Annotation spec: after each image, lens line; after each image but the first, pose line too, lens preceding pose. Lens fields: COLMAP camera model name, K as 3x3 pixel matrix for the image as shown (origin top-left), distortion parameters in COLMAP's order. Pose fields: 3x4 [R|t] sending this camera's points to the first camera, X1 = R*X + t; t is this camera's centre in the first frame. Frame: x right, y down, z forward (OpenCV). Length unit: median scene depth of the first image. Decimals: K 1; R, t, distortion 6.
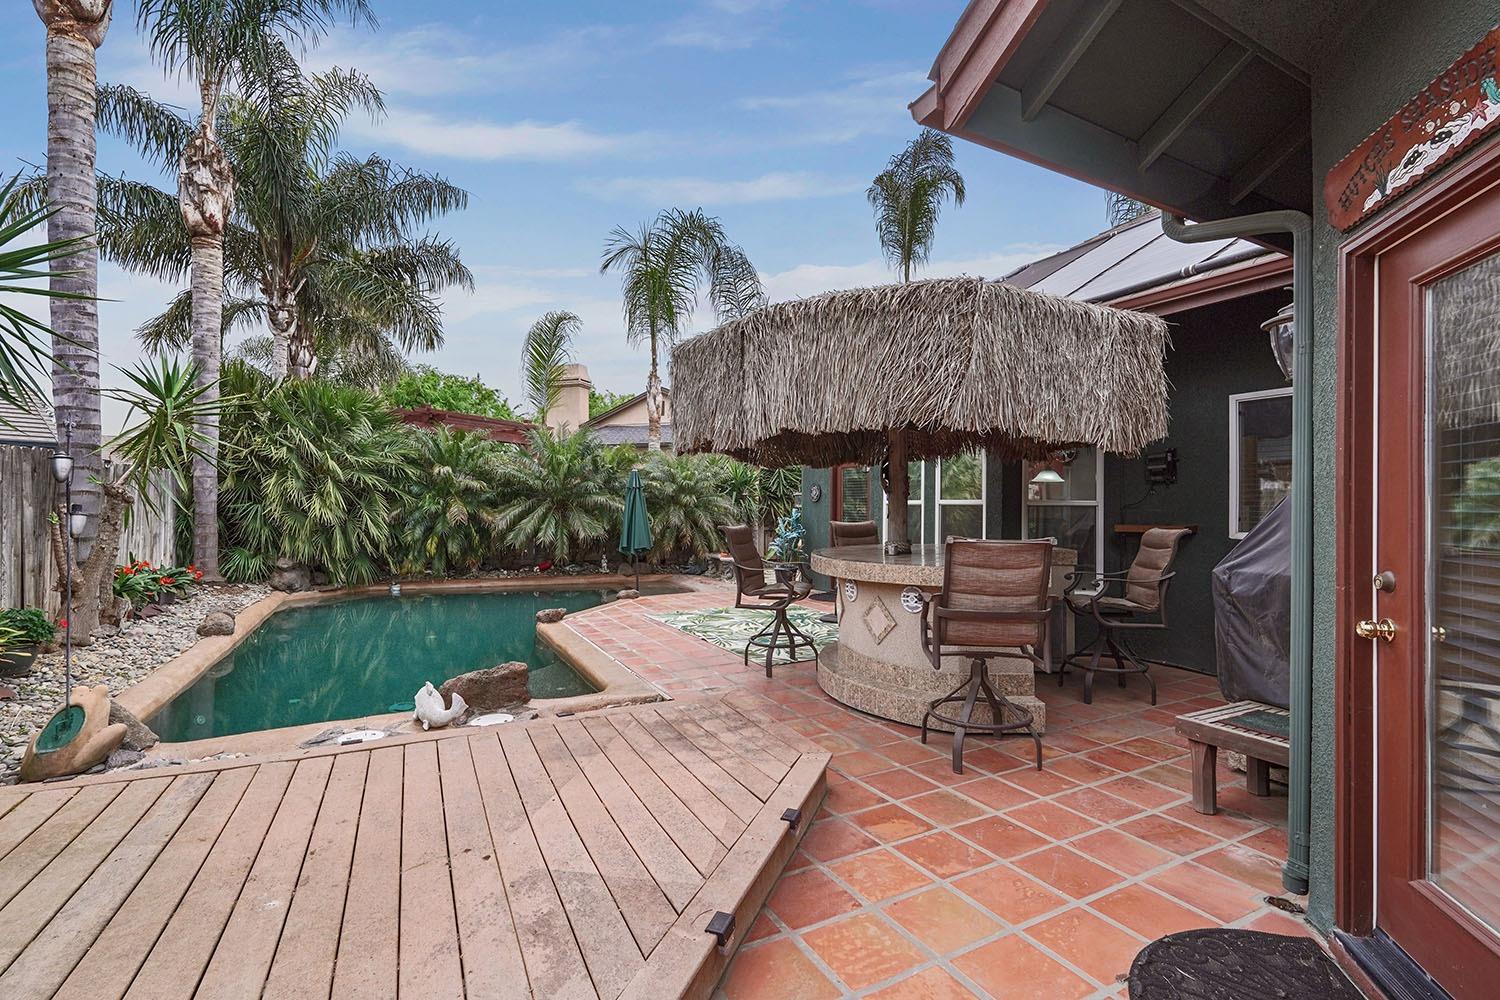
lens RADIAL K [[666.0, 0, 747.6], [0, 666.0, 505.8], [0, 0, 1]] dist [-0.016394, 0.007808]
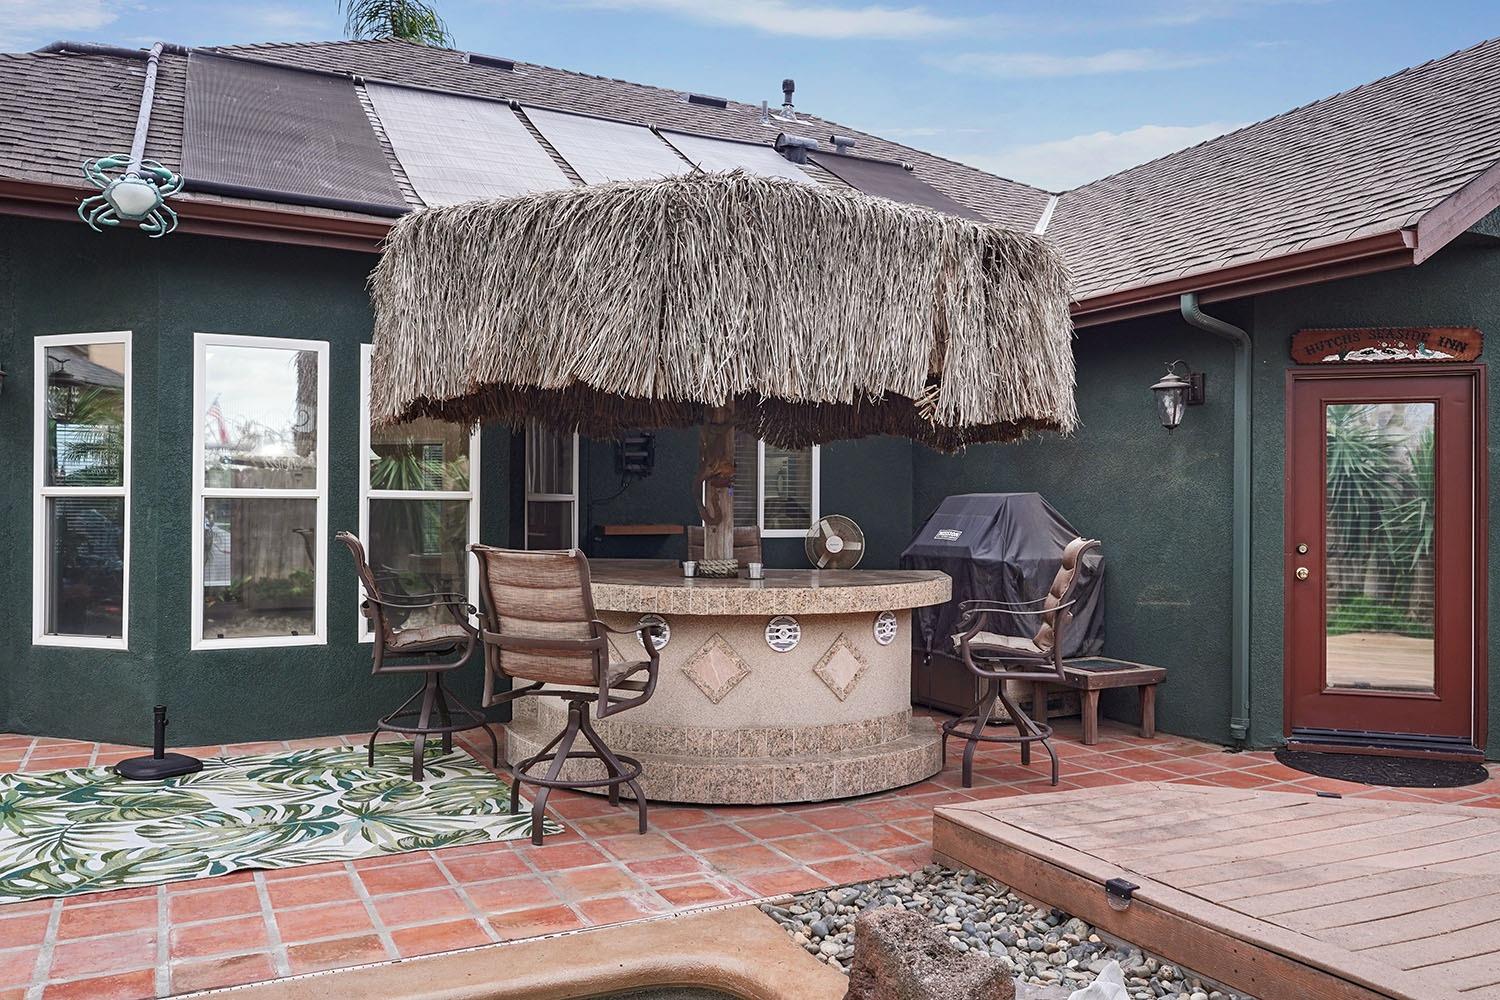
lens RADIAL K [[1159.1, 0, 747.0], [0, 1159.1, 503.7], [0, 0, 1]] dist [0.003576, 0.001598]
pose [[0.017970, -0.002949, 0.999834, -1.082782], [-0.012318, 0.999919, 0.003170, -0.004530], [-0.999763, -0.012373, 0.017932, 1.124127]]
